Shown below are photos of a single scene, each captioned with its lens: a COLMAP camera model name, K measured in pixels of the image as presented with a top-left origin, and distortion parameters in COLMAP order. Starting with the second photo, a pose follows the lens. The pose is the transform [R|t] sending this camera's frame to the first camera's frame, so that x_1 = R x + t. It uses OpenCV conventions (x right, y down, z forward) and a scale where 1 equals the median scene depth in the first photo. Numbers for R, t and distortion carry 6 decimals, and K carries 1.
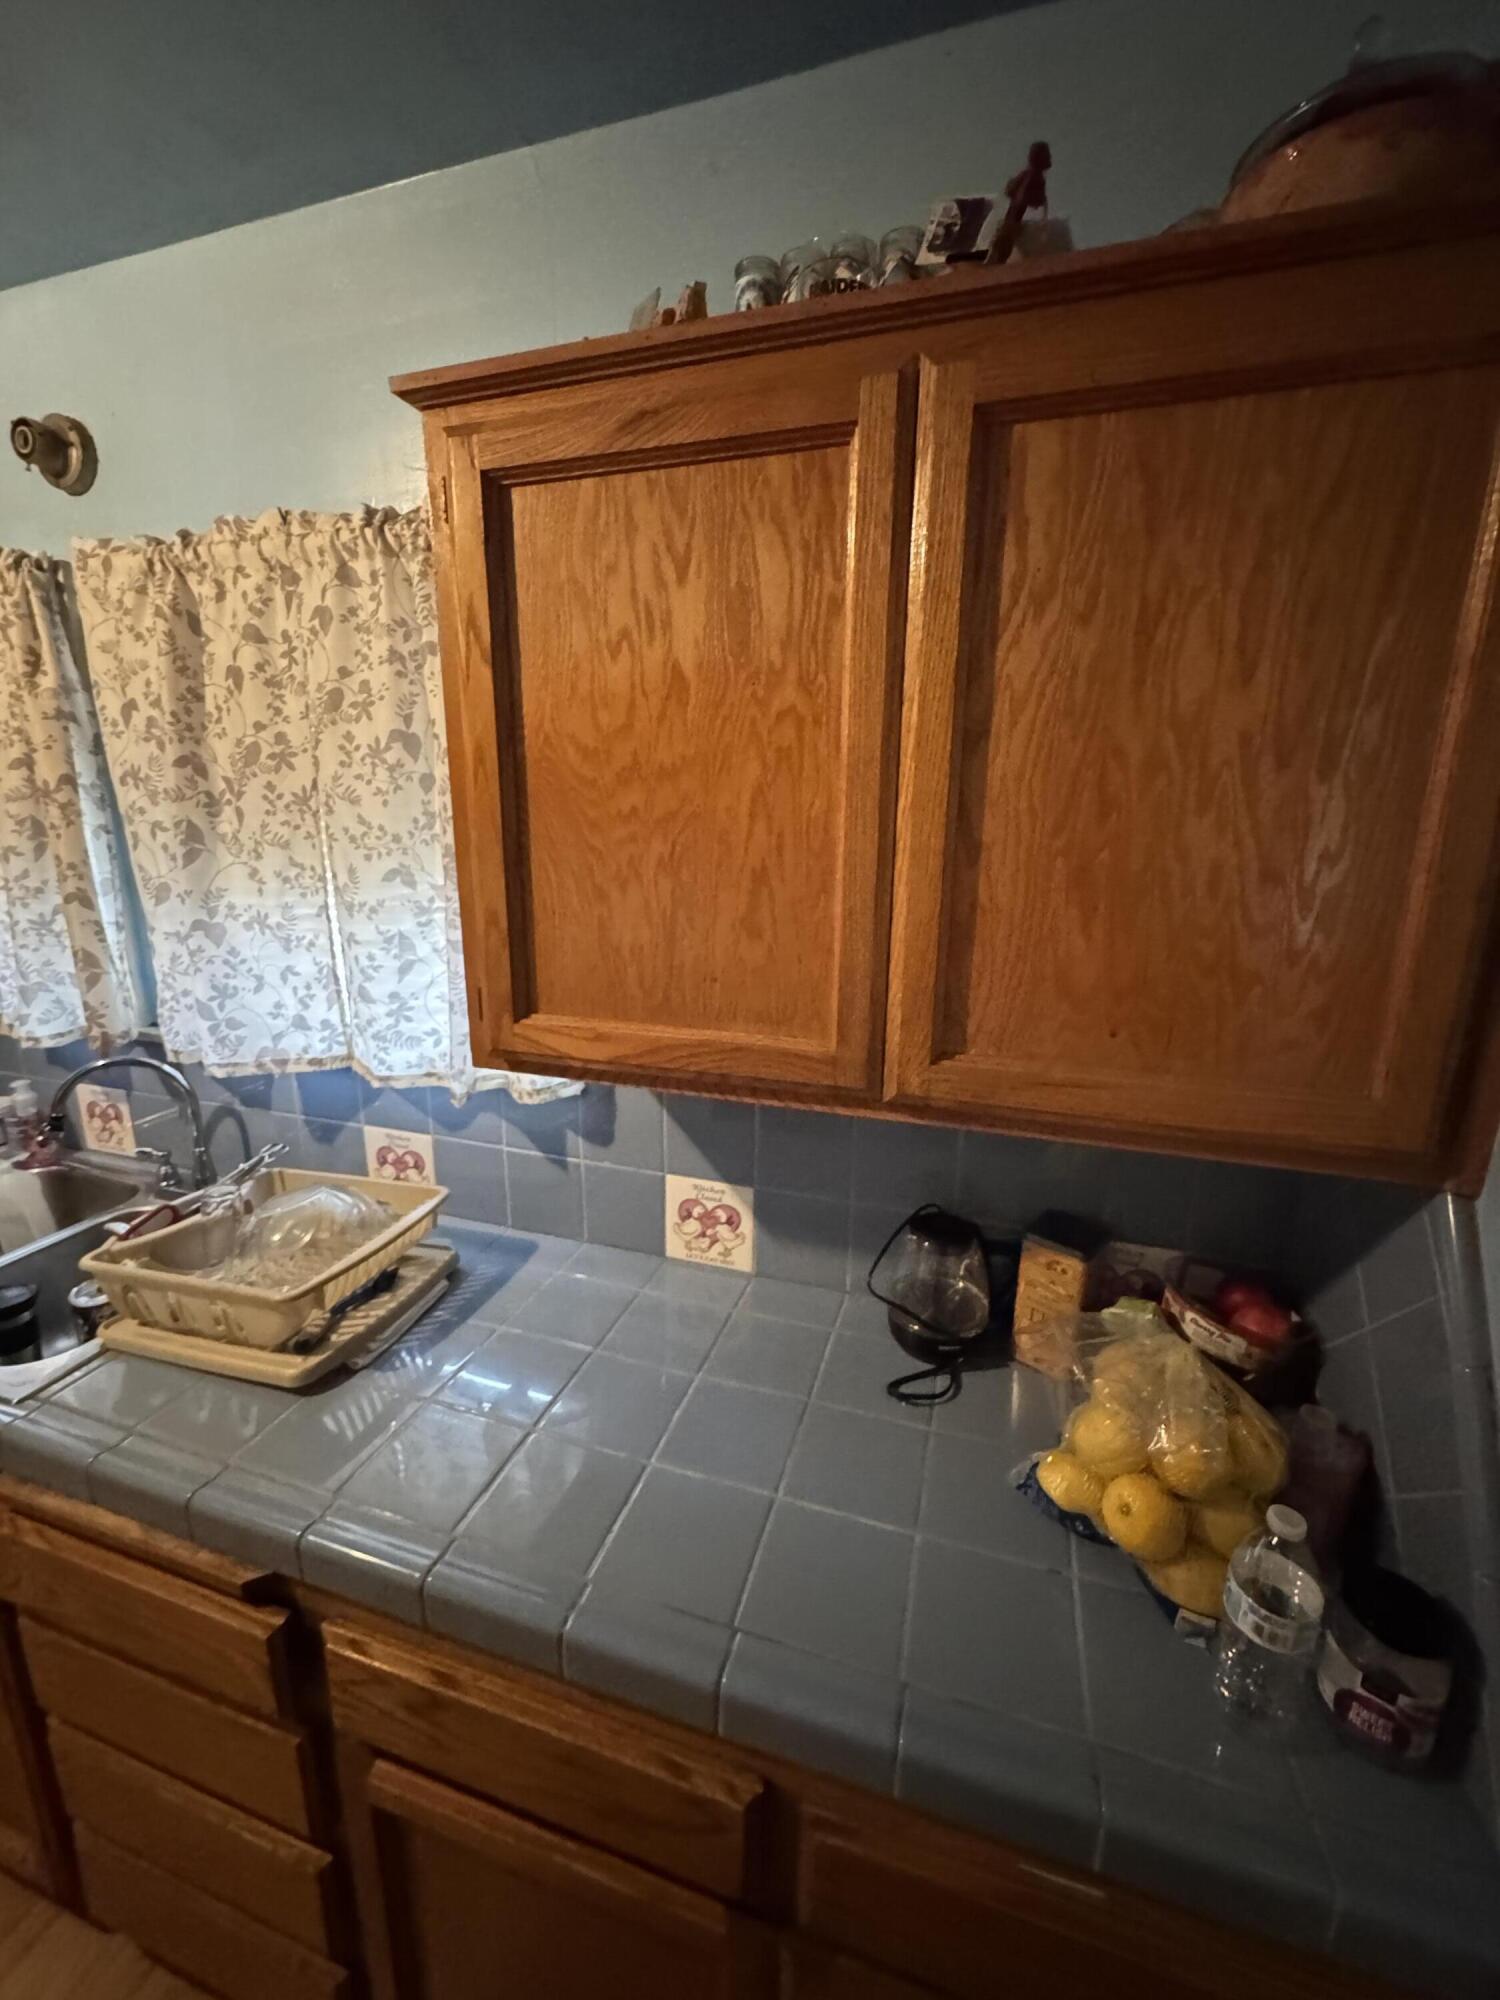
lens RADIAL K [[811.3, 0, 765.1], [0, 811.3, 987.3], [0, 0, 1]] dist [-0.001638, 0.000270]
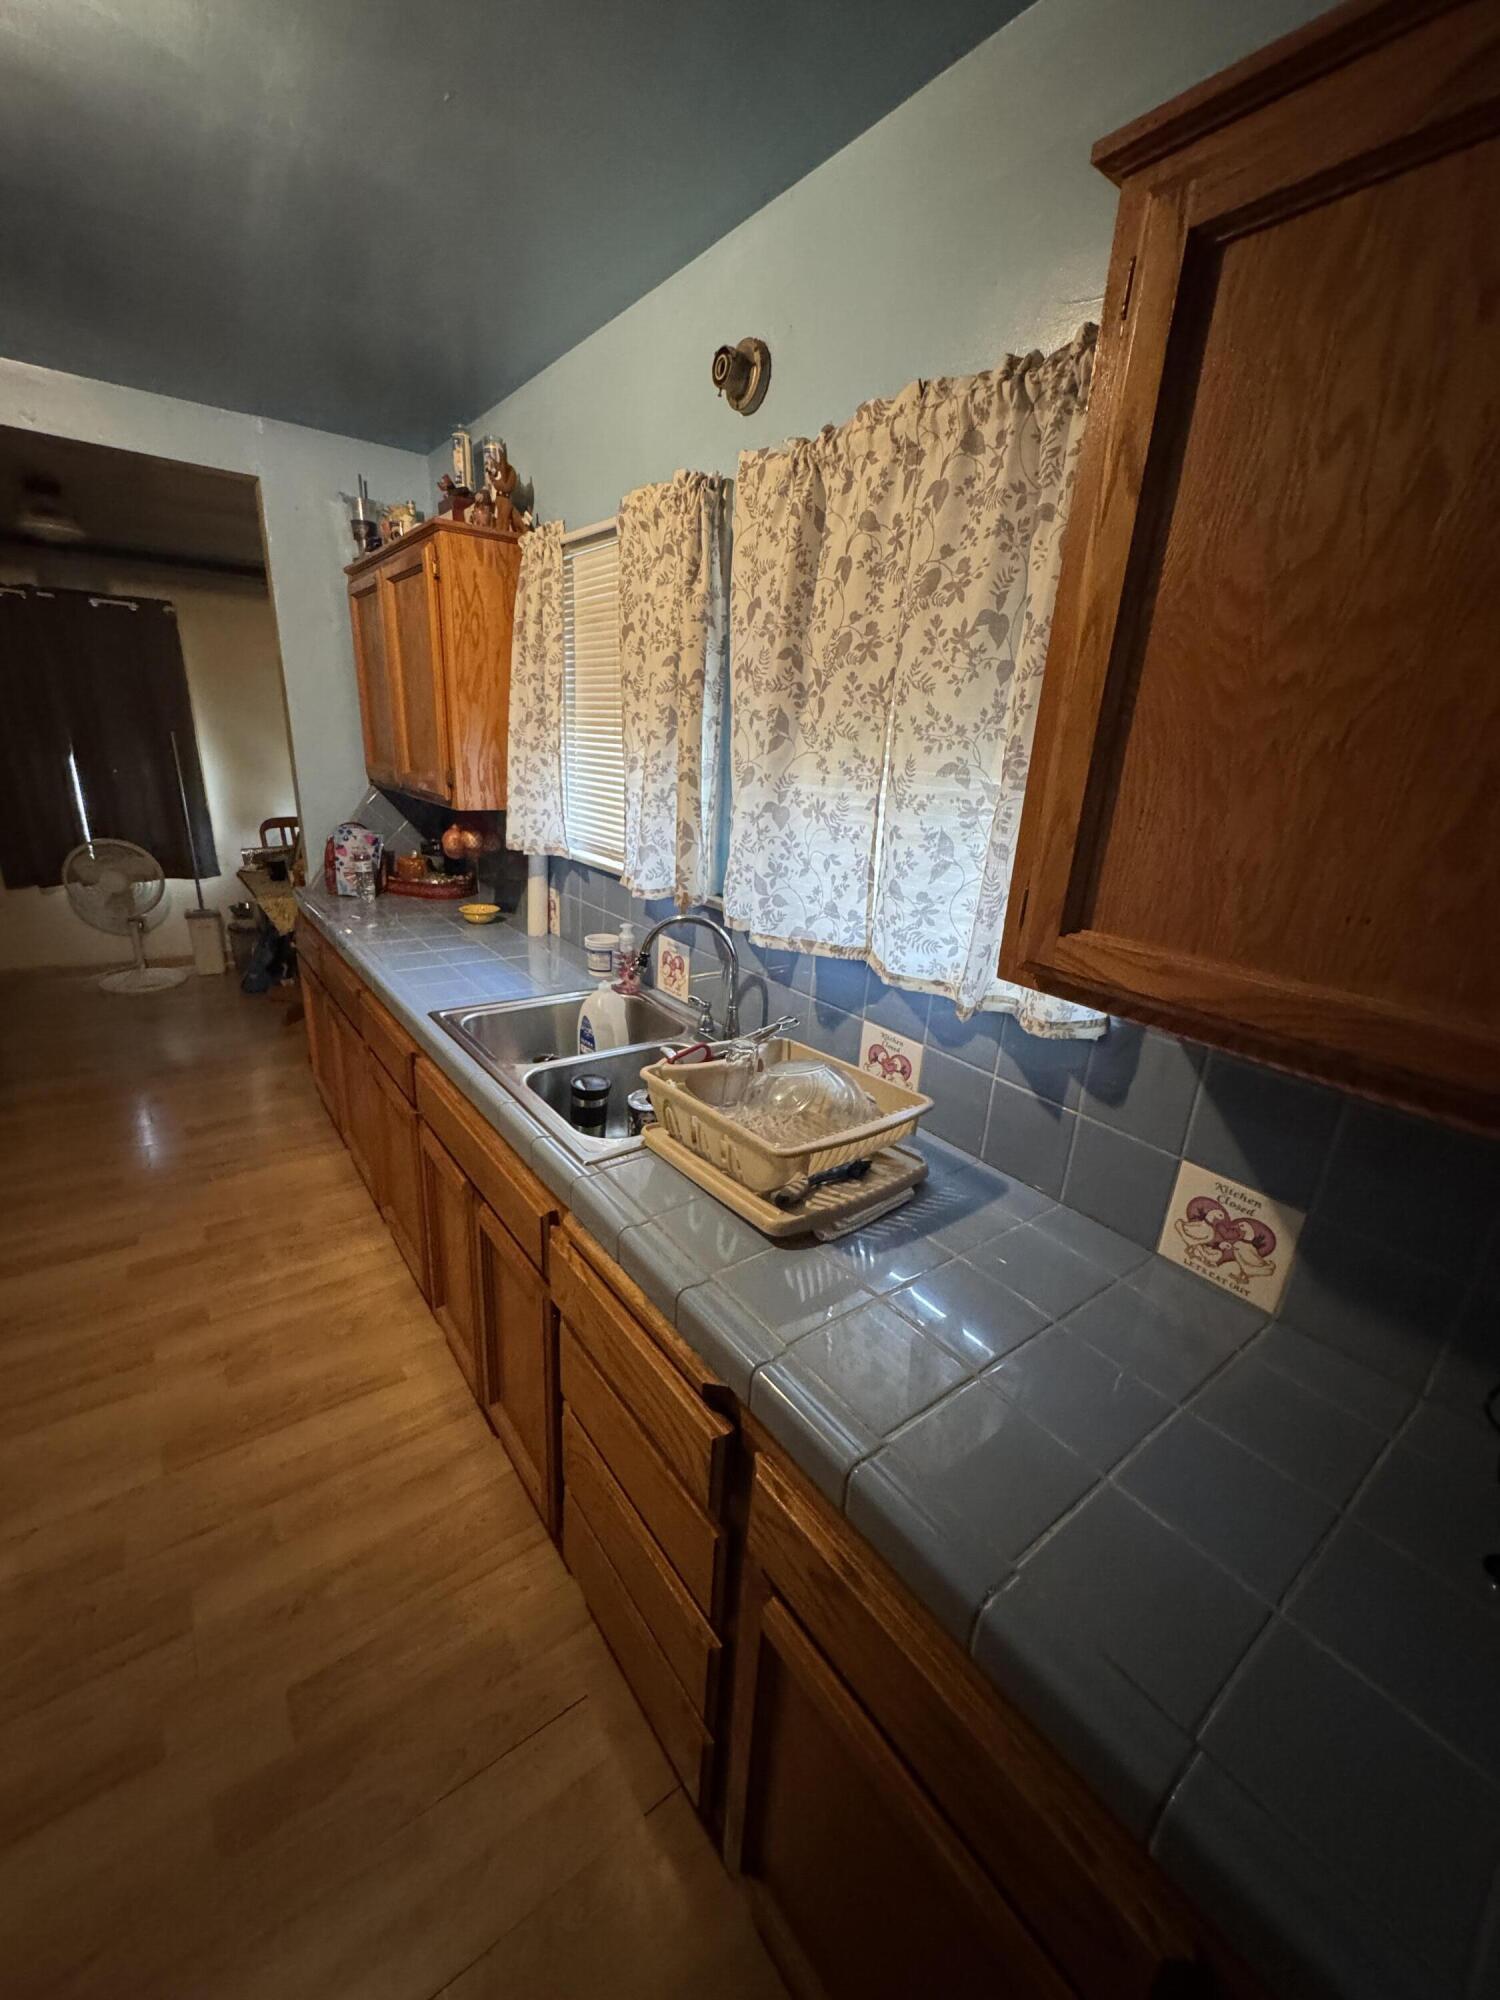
lens RADIAL K [[811.3, 0, 765.1], [0, 811.3, 987.3], [0, 0, 1]] dist [-0.001638, 0.000270]
pose [[0.821372, 0.214182, -0.528653, -0.071038], [-0.182058, 0.976787, 0.112876, 0.042194], [0.540558, 0.003533, 0.841300, 0.071629]]
